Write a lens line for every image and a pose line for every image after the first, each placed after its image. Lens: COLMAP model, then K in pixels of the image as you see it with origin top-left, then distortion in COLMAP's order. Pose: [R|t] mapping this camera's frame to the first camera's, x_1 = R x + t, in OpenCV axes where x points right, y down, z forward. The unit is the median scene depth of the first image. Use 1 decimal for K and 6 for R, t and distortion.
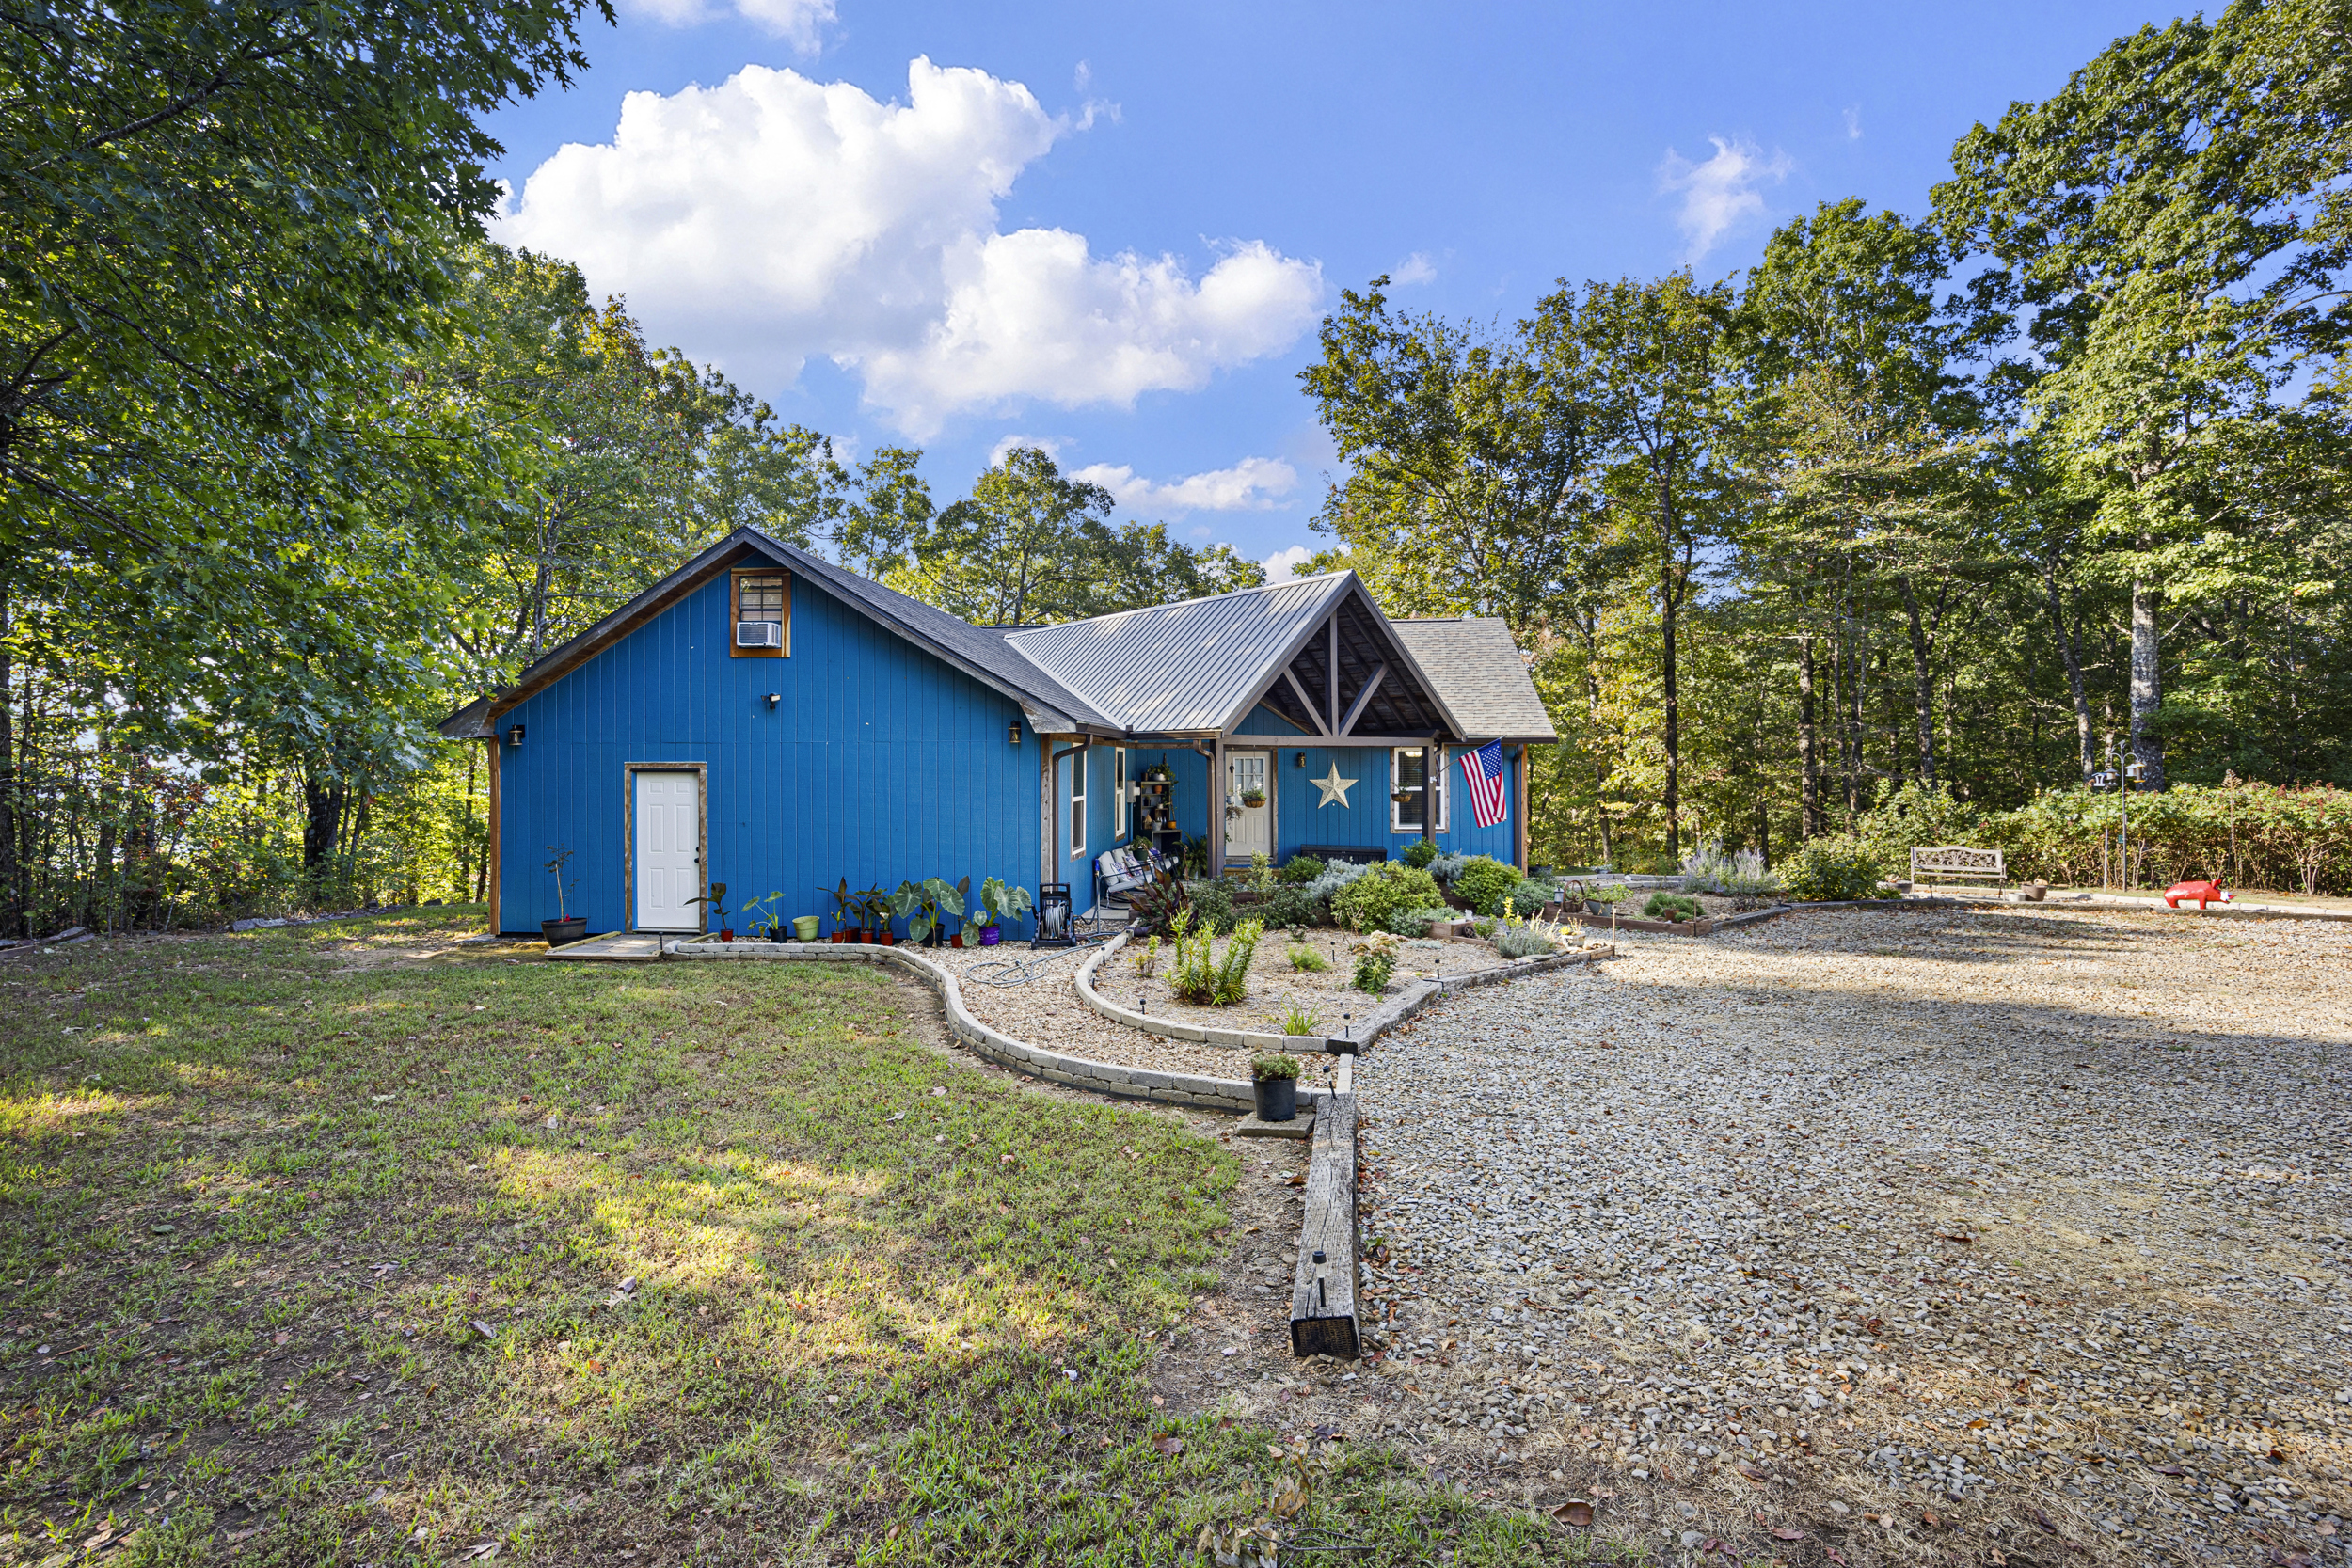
lens RADIAL K [[1078.0, 0, 1184.3], [0, 1078.0, 776.2], [0, 0, 1]] dist [-0.009608, 0.000338]
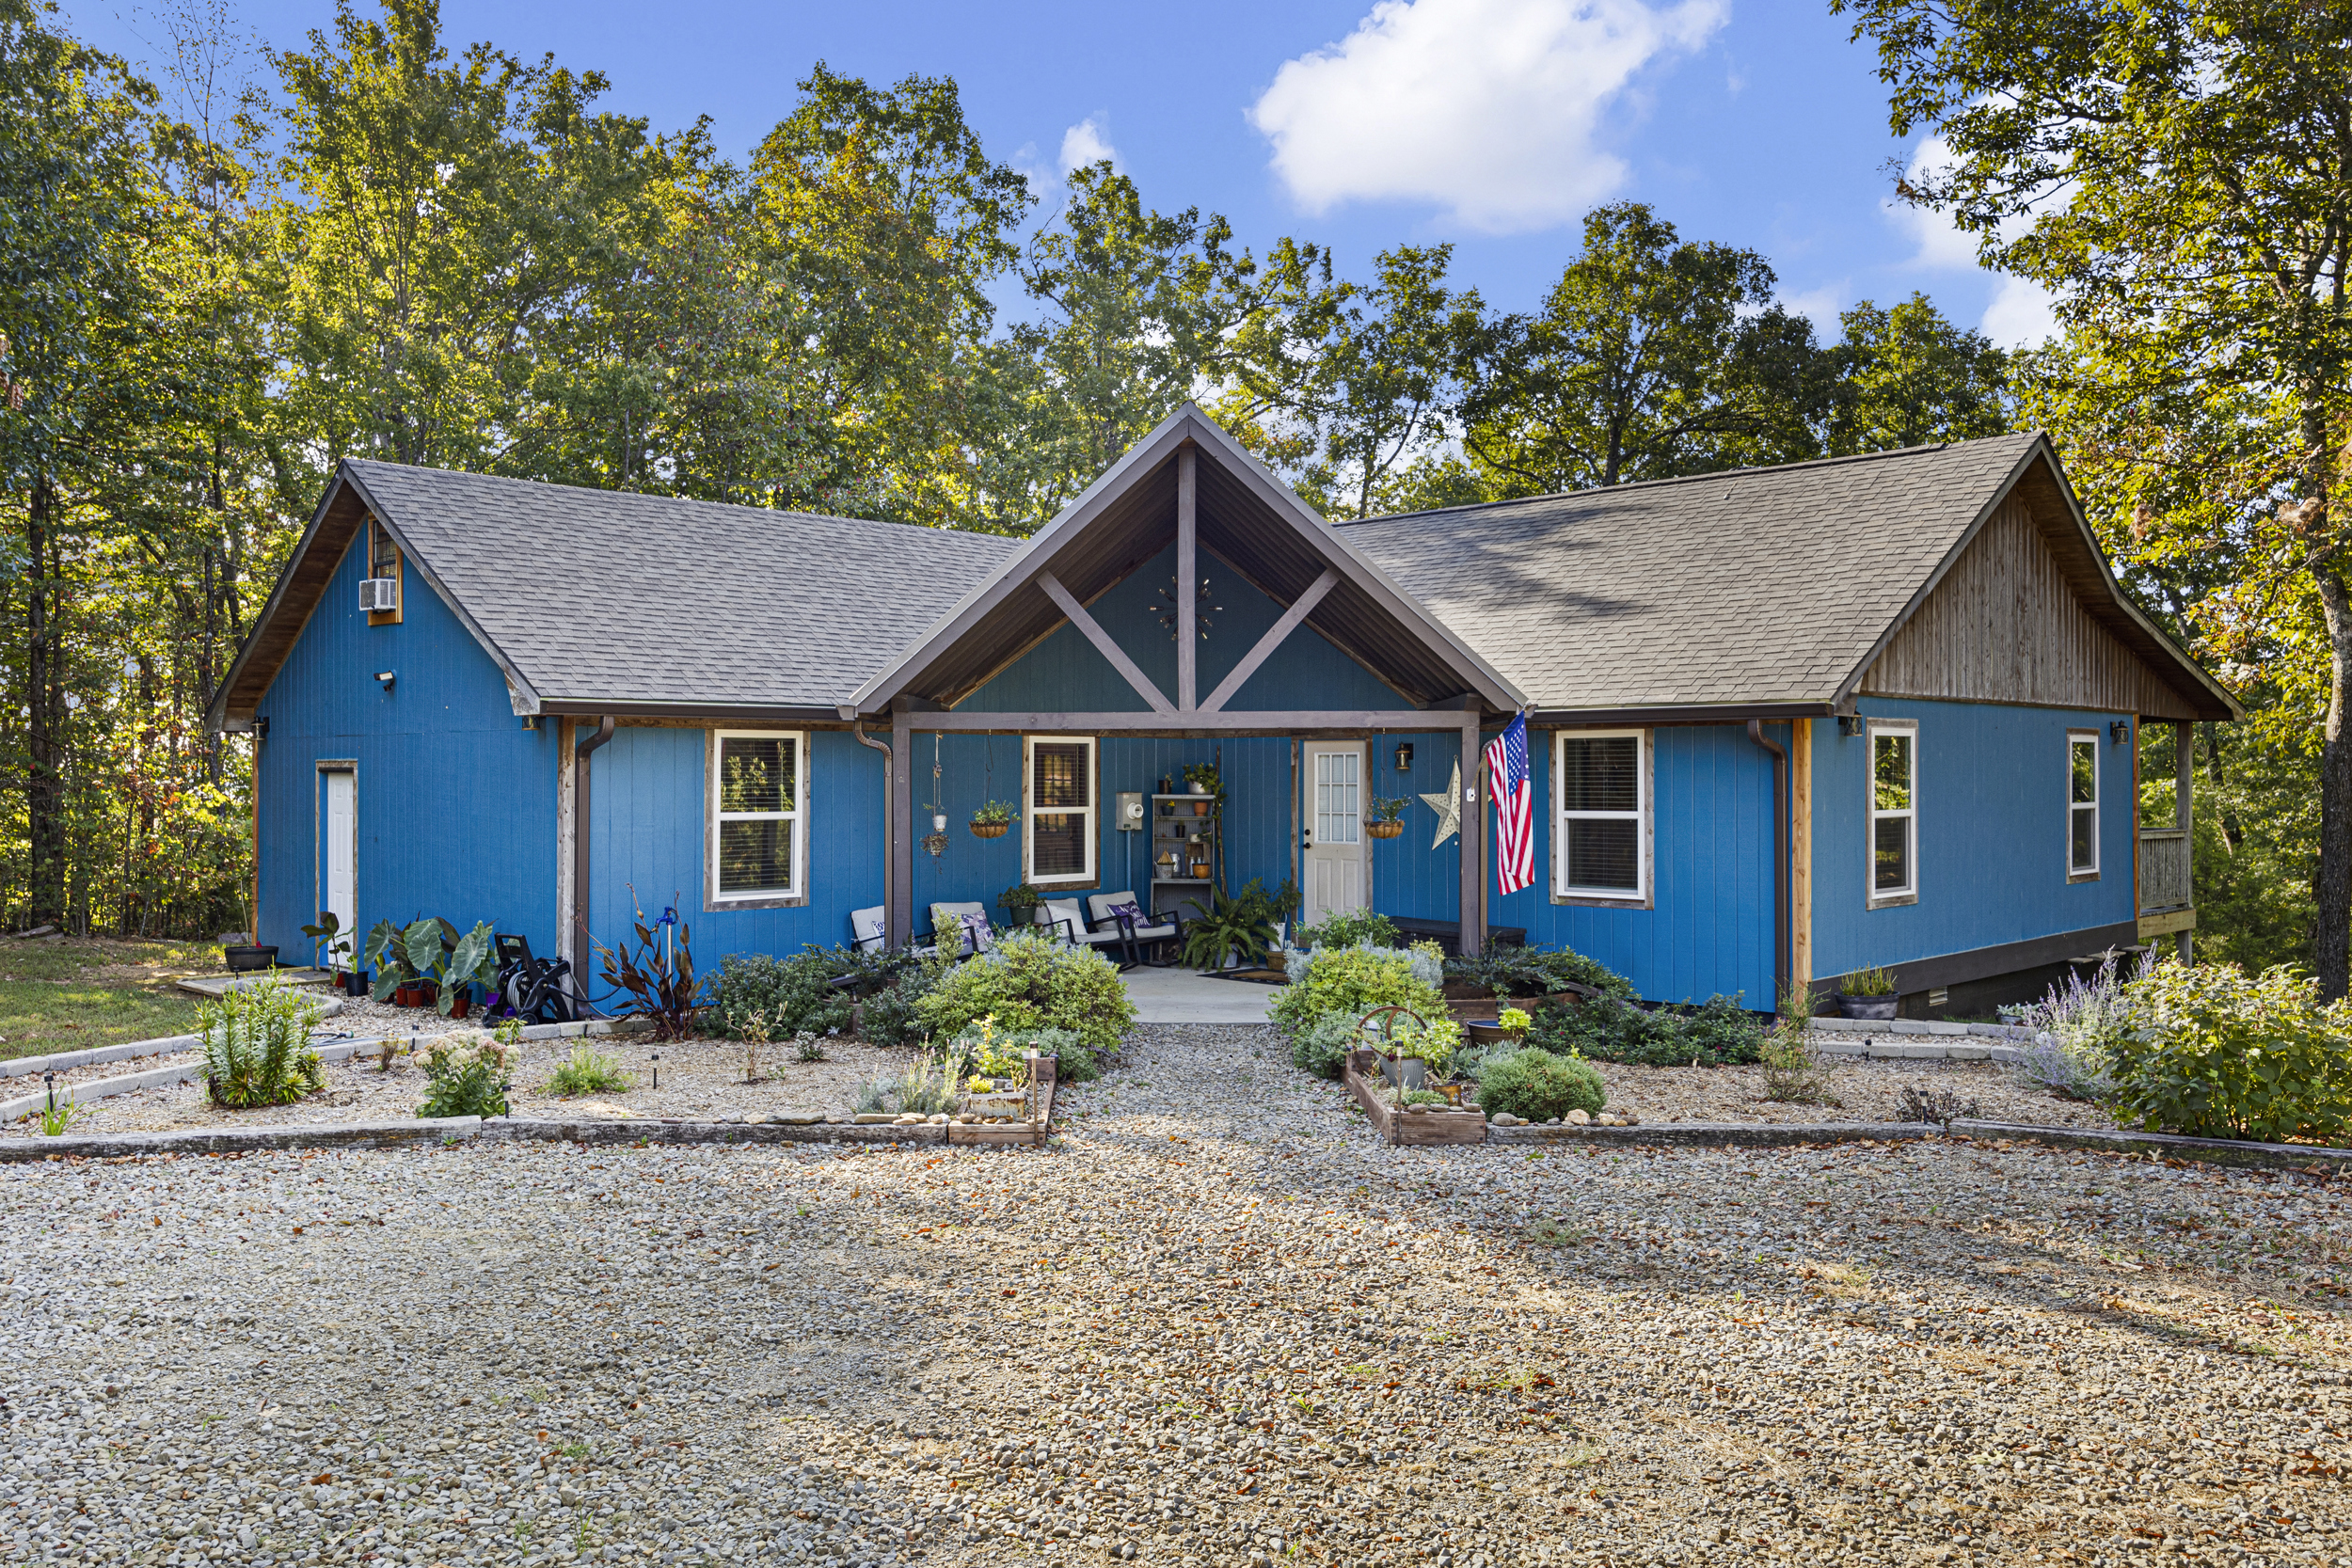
lens RADIAL K [[1818.6, 0, 1177.5], [0, 1818.6, 778.6], [0, 0, 1]] dist [-0.000630, -0.000569]
pose [[0.772694, 0.004940, -0.634760, 0.435022], [-0.007392, 0.999972, -0.001216, -0.001434], [0.634736, 0.005632, 0.772709, 0.178767]]
